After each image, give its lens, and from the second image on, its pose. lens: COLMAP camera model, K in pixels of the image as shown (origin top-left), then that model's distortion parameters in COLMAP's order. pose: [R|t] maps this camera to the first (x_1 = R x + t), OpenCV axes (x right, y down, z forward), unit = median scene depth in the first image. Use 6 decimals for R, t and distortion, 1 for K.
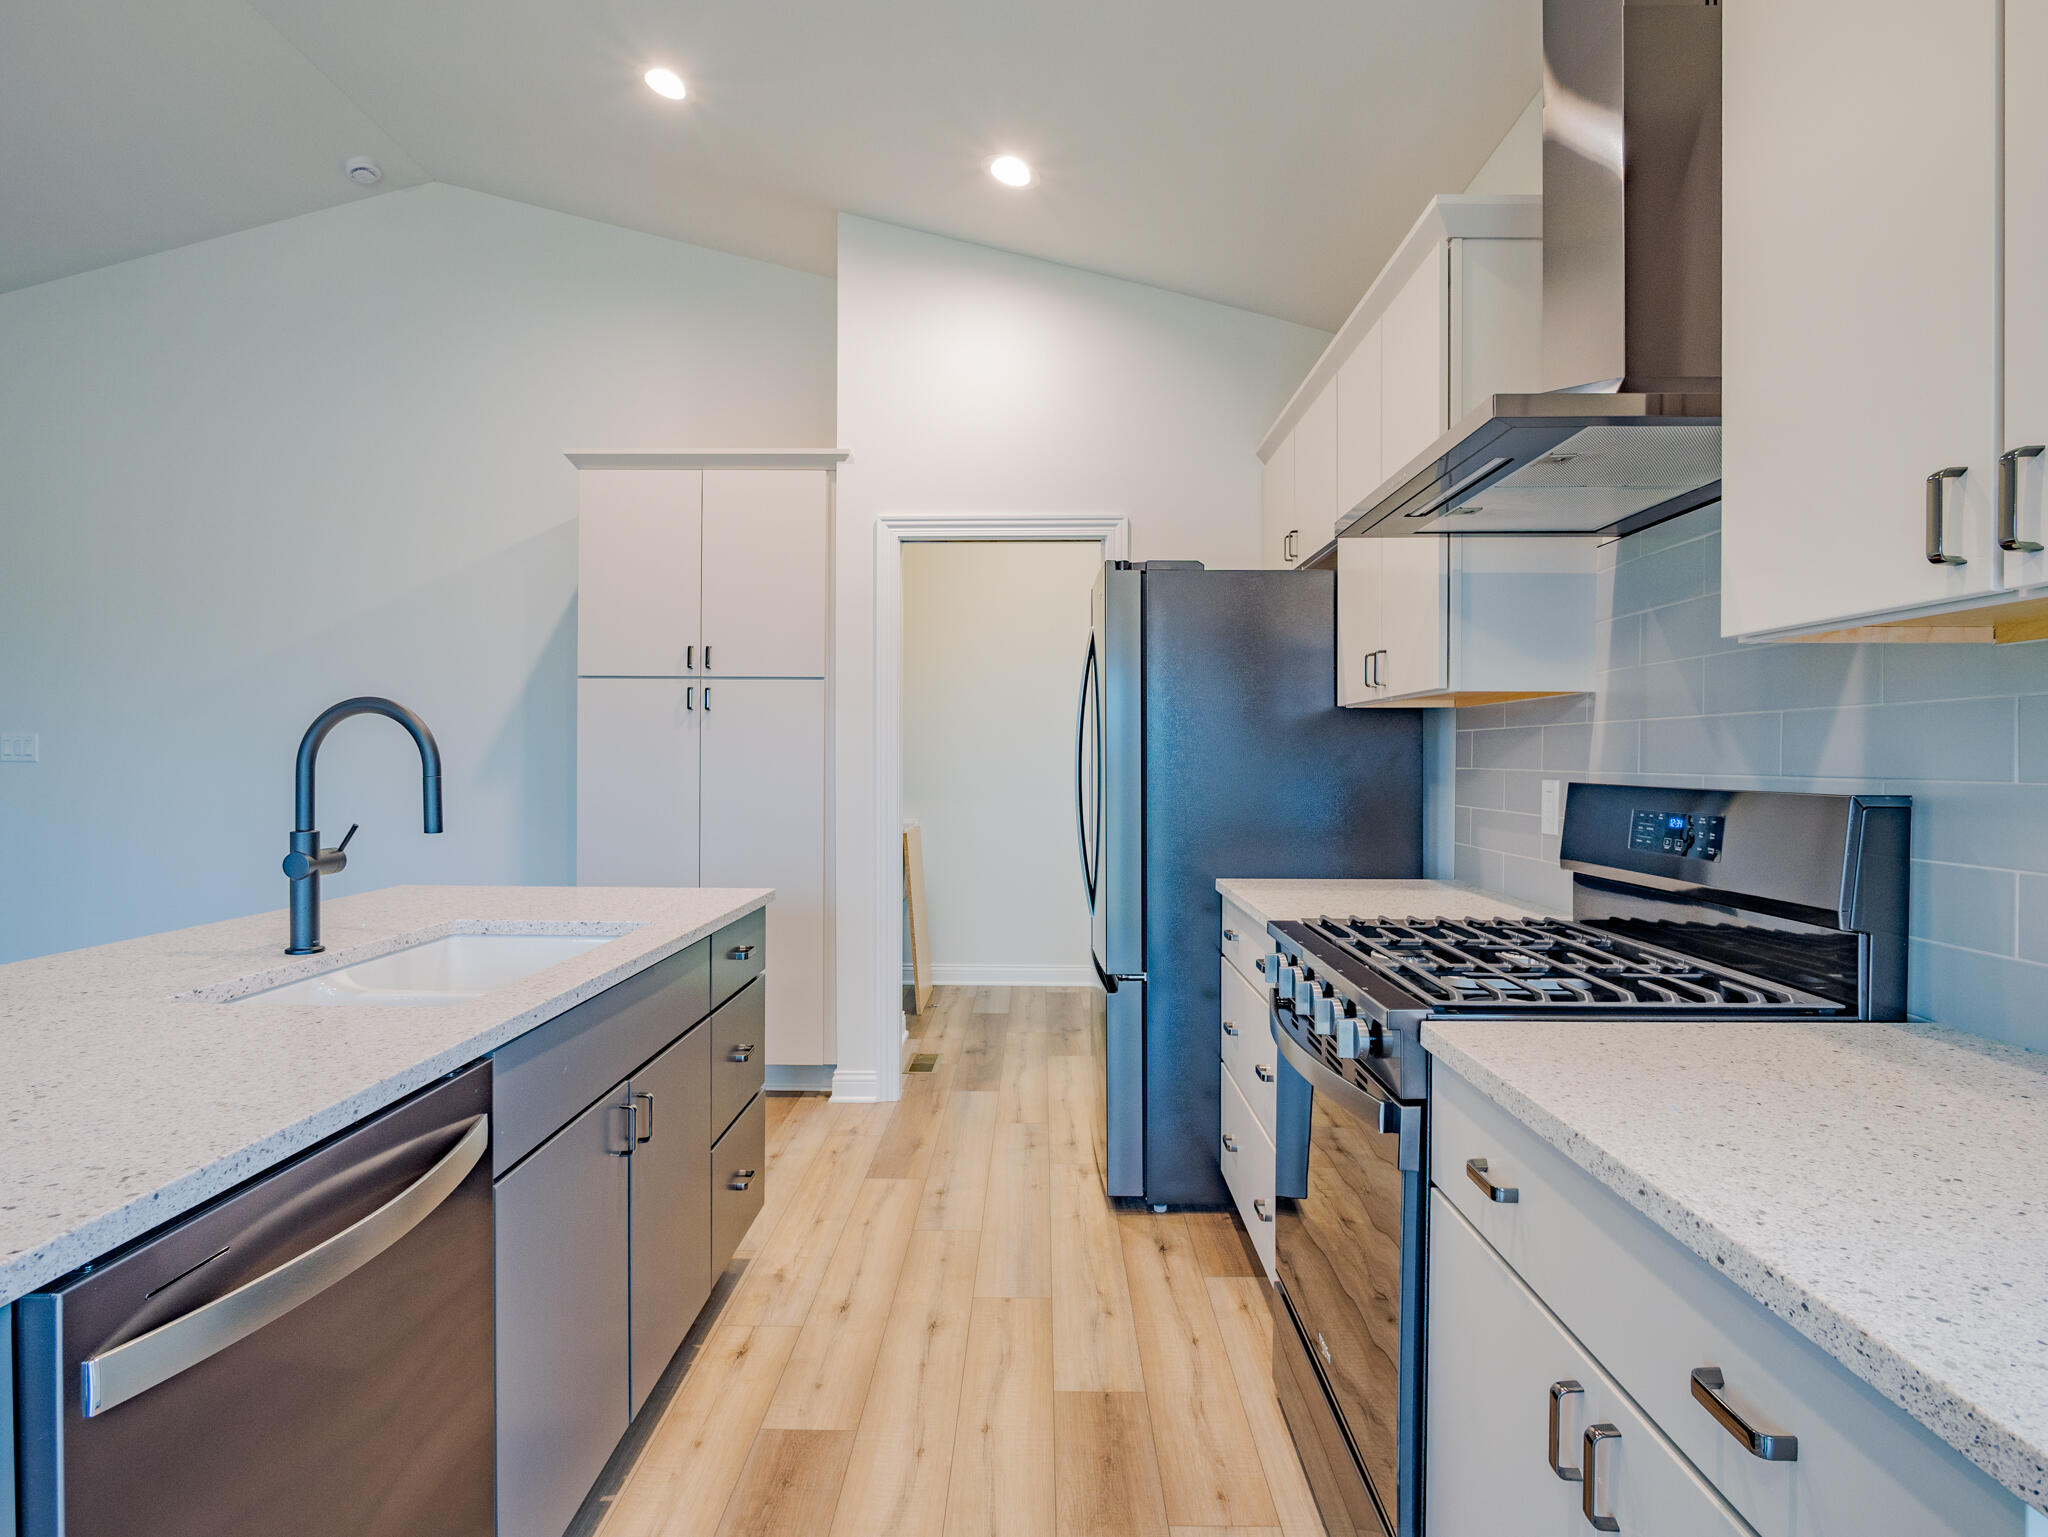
lens RADIAL K [[1105.1, 0, 1022.6], [0, 1105.1, 752.1], [0, 0, 1]] dist [-0.002086, -0.000331]
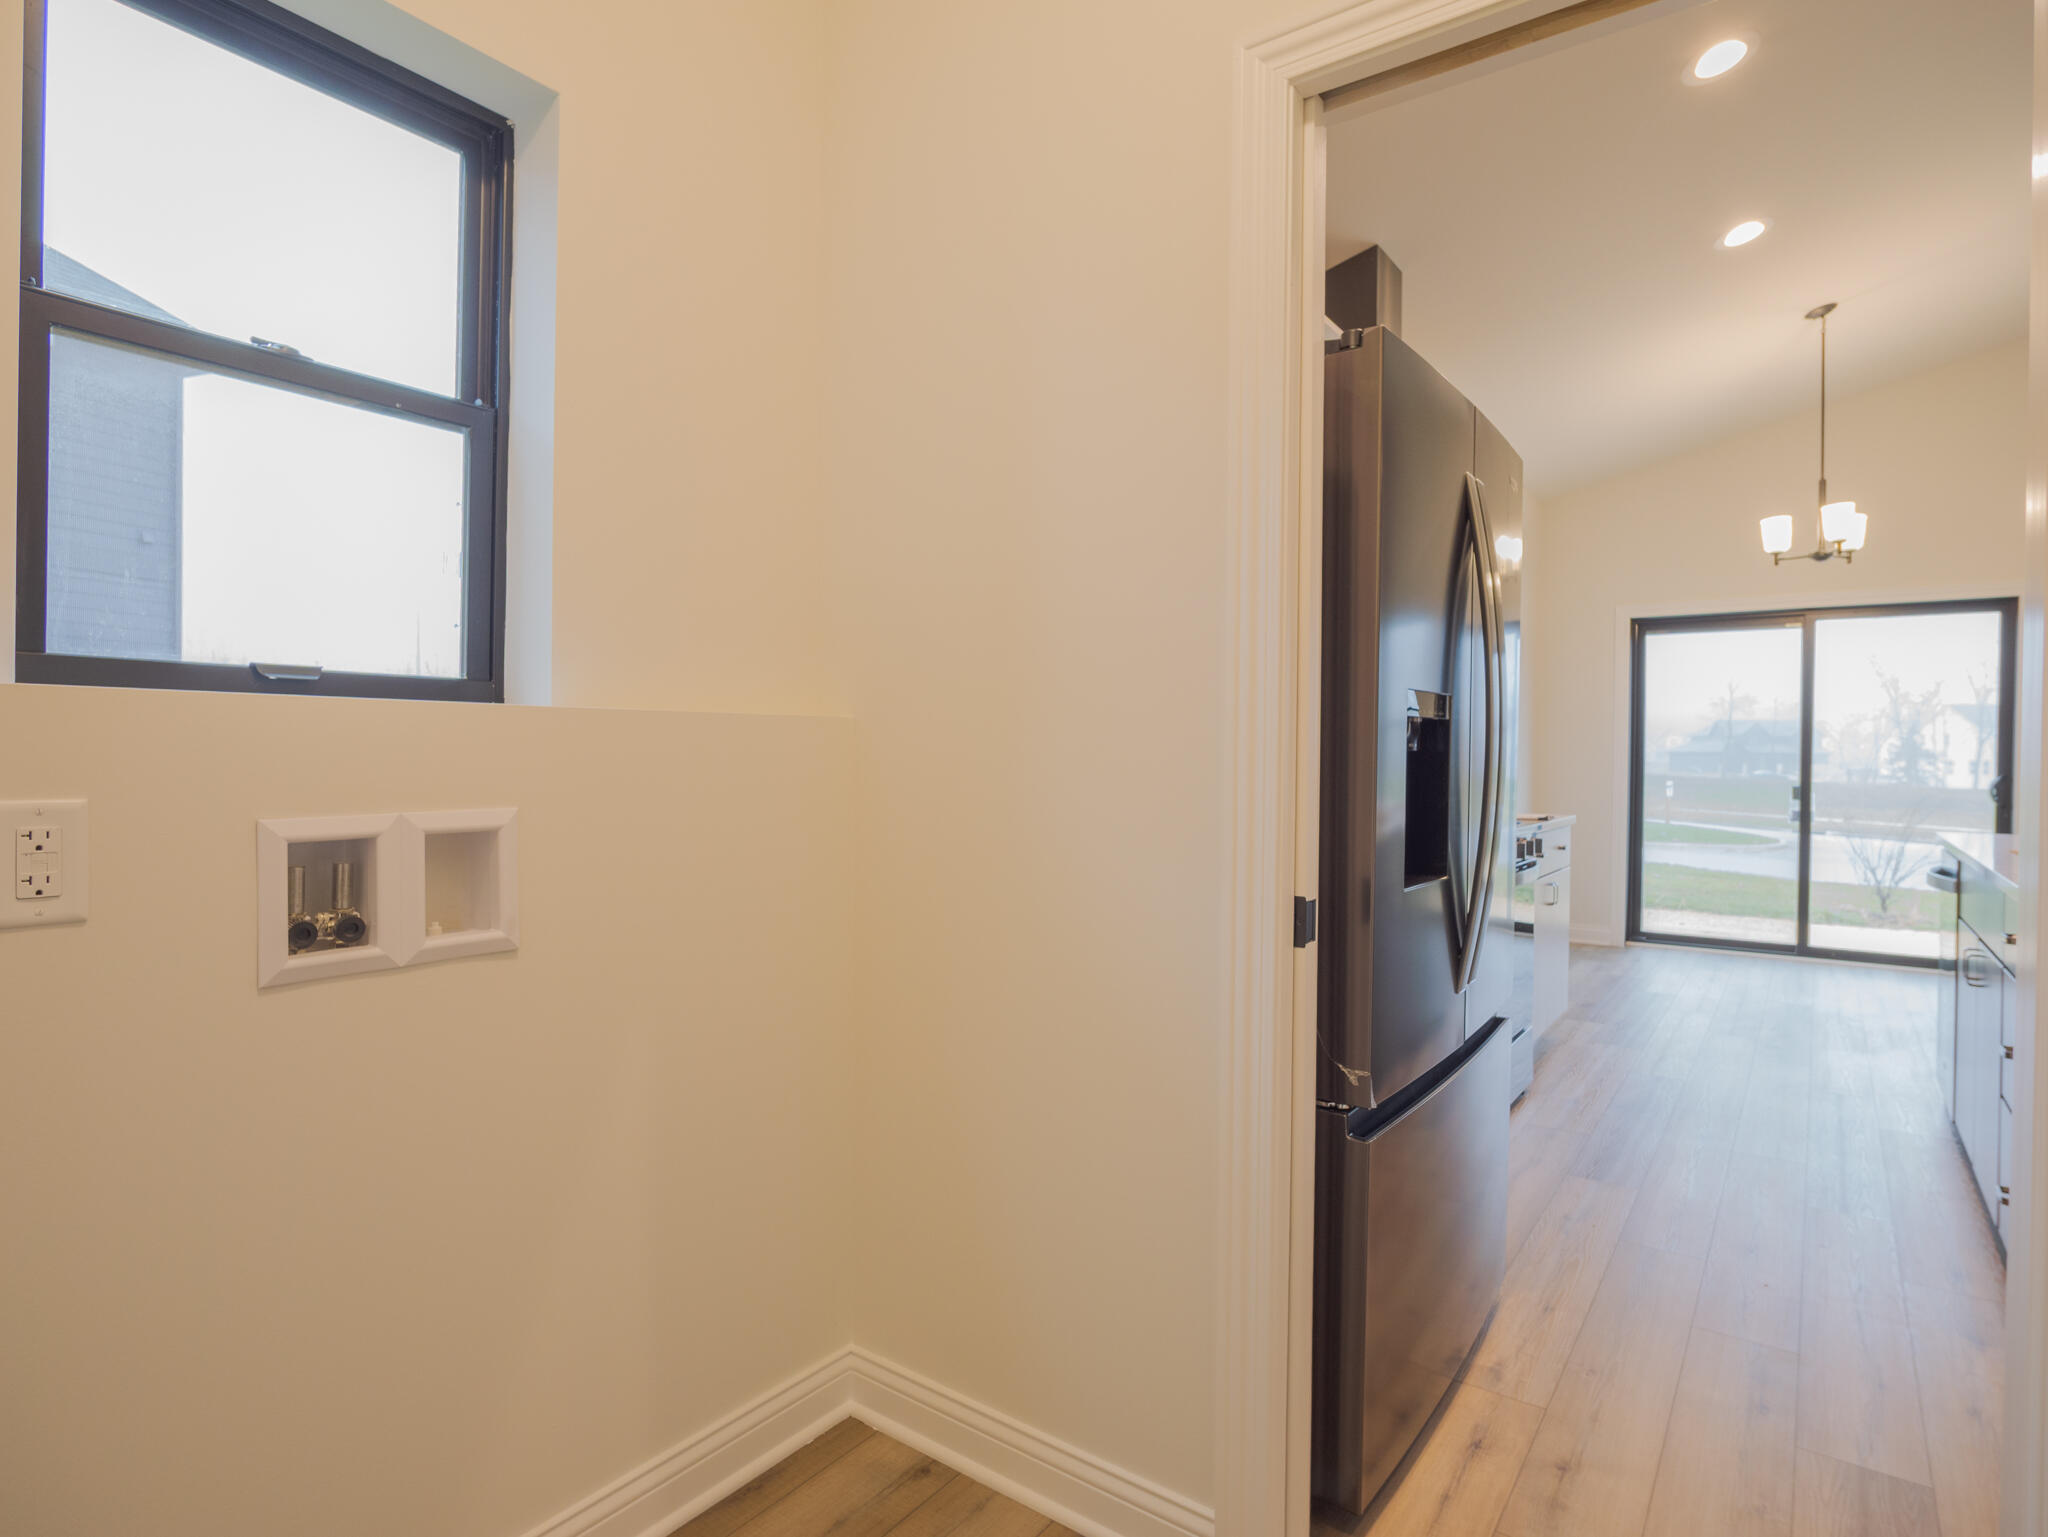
lens RADIAL K [[1098.1, 0, 1023.2], [0, 1098.1, 765.3], [0, 0, 1]] dist [-0.016515, -0.000178]
pose [[-0.814620, -0.023943, 0.579500, -0.062106], [-0.026543, 0.999640, 0.003989, 0.037925], [-0.579387, -0.012132, -0.814962, 1.378357]]
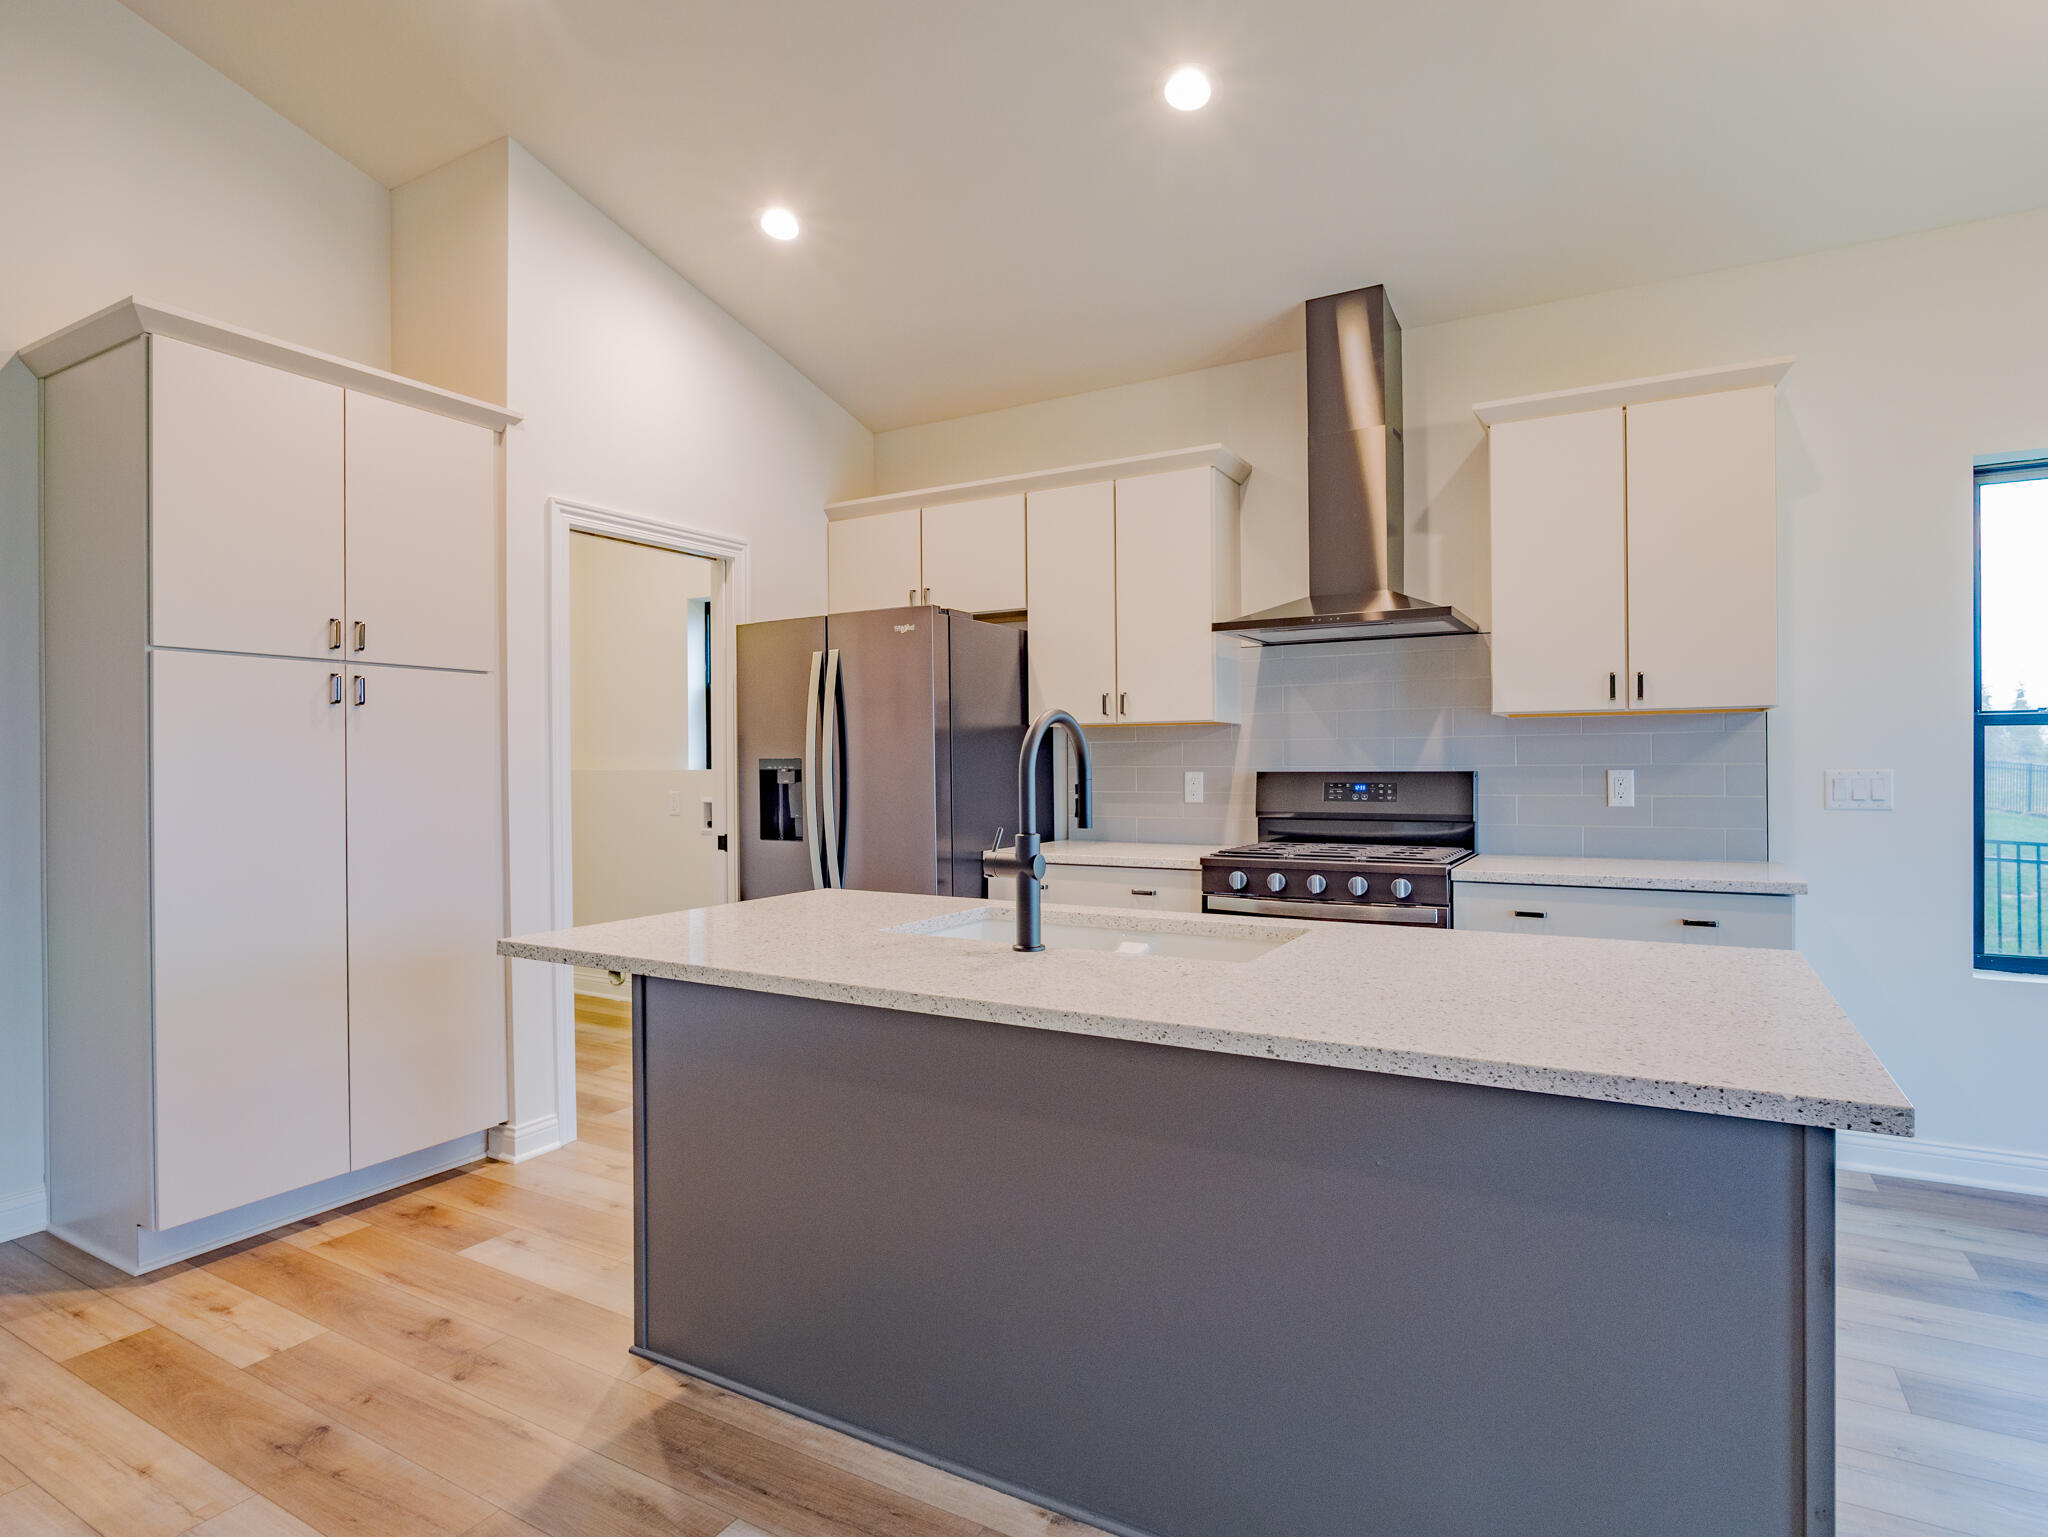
lens RADIAL K [[1098.1, 0, 1023.2], [0, 1098.1, 765.3], [0, 0, 1]] dist [-0.016515, -0.000178]
pose [[0.489486, -0.006820, 0.871984, -0.725529], [0.006013, 0.999972, 0.004445, 0.003069], [-0.871990, 0.003068, 0.489514, 0.231591]]
